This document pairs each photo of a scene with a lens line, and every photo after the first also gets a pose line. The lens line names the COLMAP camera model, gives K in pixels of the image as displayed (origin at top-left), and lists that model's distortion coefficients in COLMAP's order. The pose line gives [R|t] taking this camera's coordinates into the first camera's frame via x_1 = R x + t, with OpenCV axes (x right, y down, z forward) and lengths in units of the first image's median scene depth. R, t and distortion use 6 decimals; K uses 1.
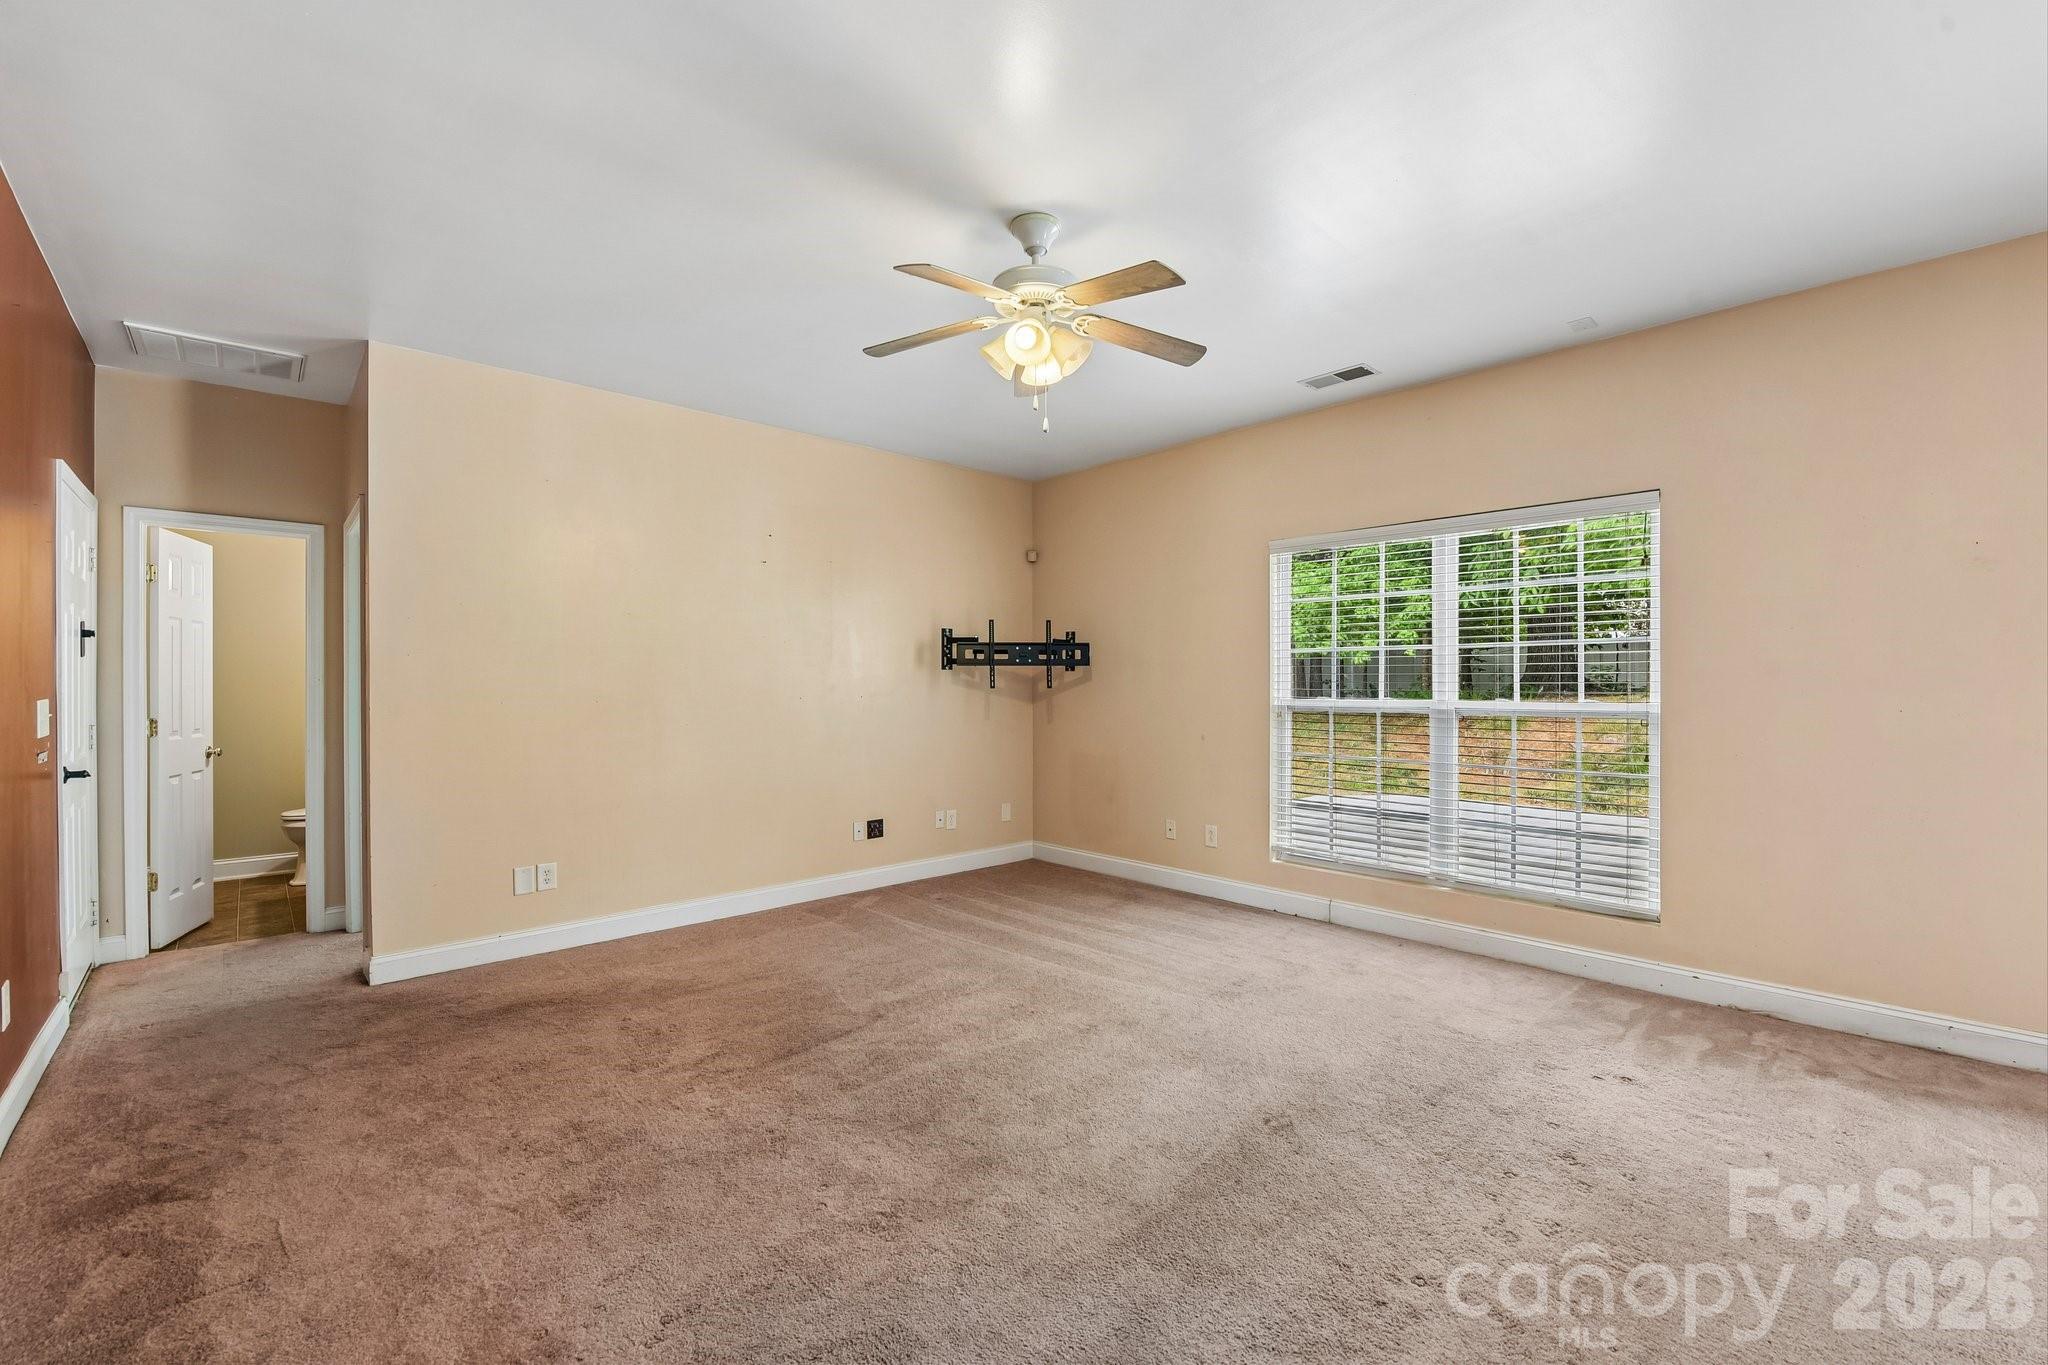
lens RADIAL K [[848.3, 0, 1029.3], [0, 848.3, 682.5], [0, 0, 1]] dist [-0.020340, -0.000657]
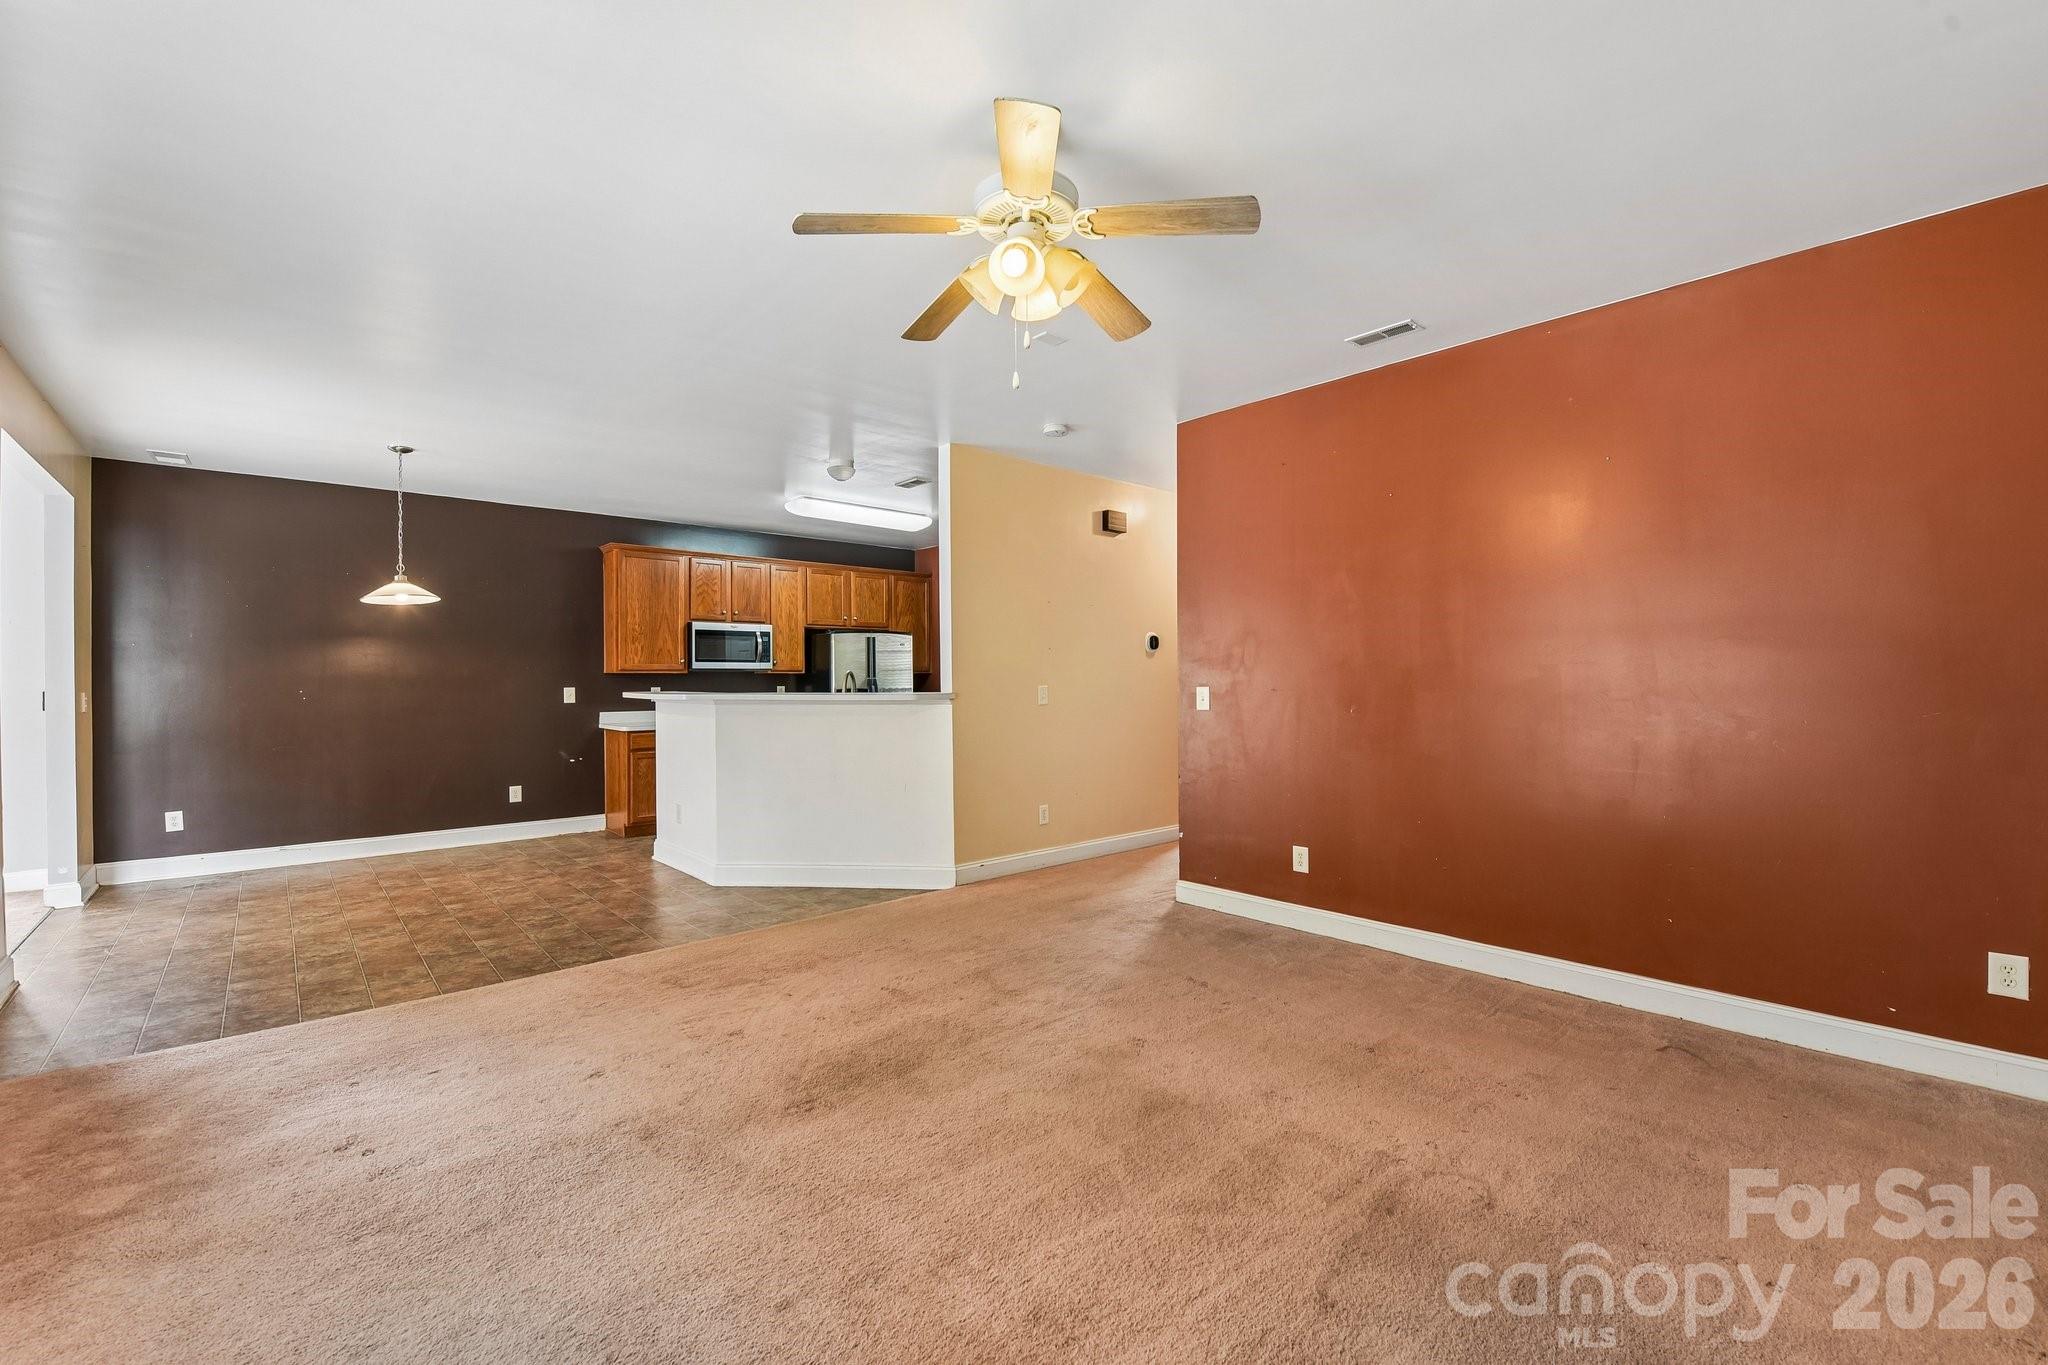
lens RADIAL K [[848.3, 0, 1031.4], [0, 848.3, 670.8], [0, 0, 1]] dist [-0.020340, -0.000657]
pose [[-0.999970, 0.007521, 0.001740, 0.004591], [0.007500, 0.999899, -0.012097, 0.001205], [-0.001831, -0.012083, -0.999925, 1.184953]]
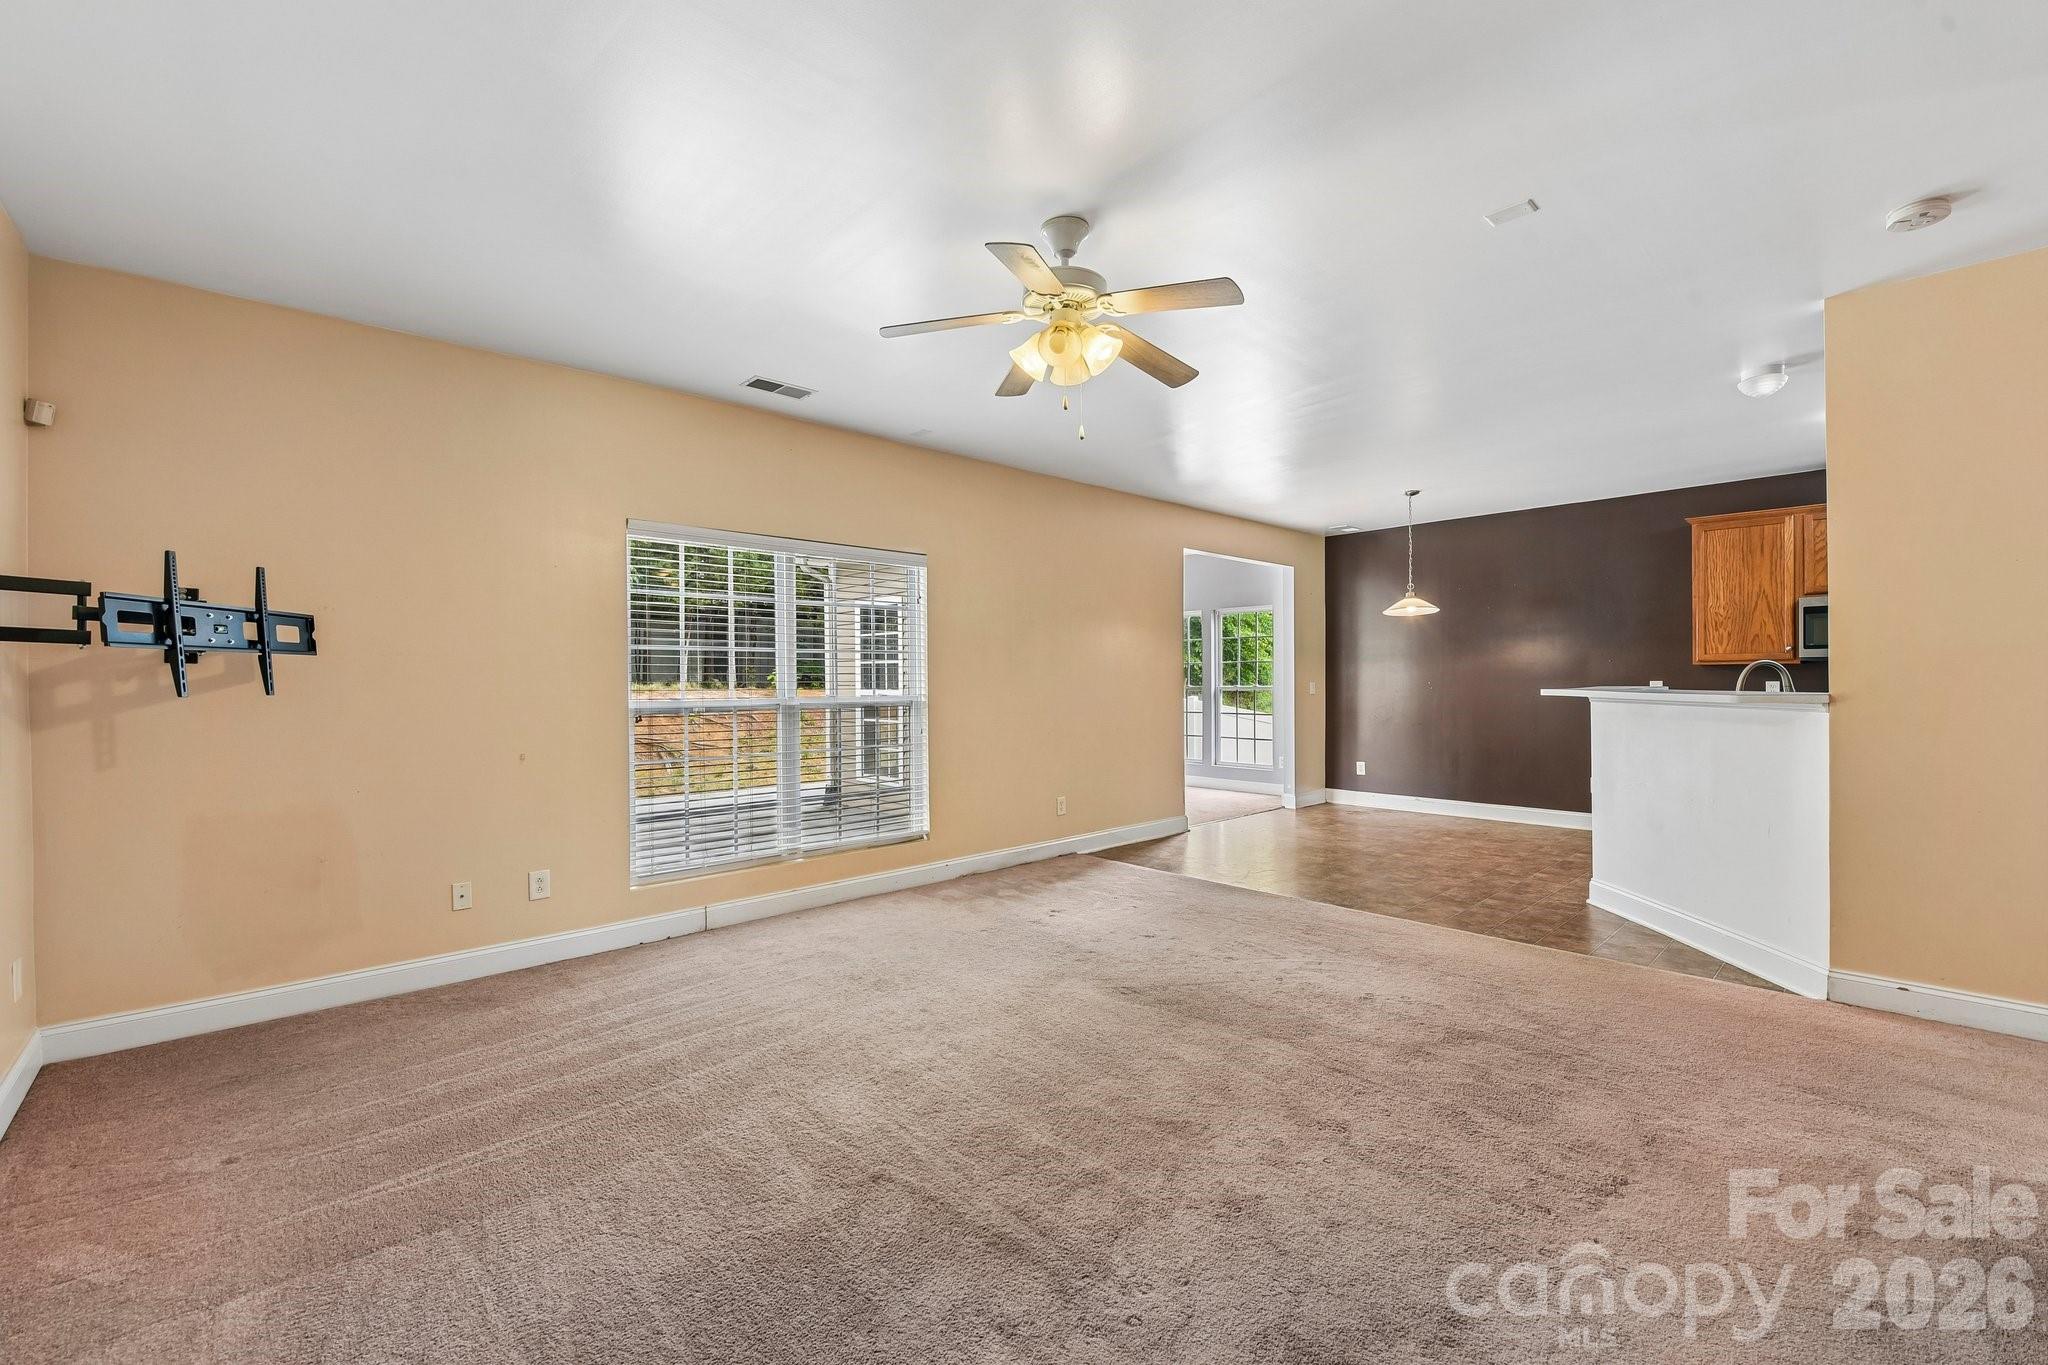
lens RADIAL K [[848.3, 0, 1019.2], [0, 848.3, 680.4], [0, 0, 1]] dist [-0.020340, -0.000657]
pose [[-0.001316, 0.000929, 0.999999, -0.654320], [0.005352, 0.999985, -0.000922, 0.000935], [-0.999985, 0.005350, -0.001321, 0.684960]]
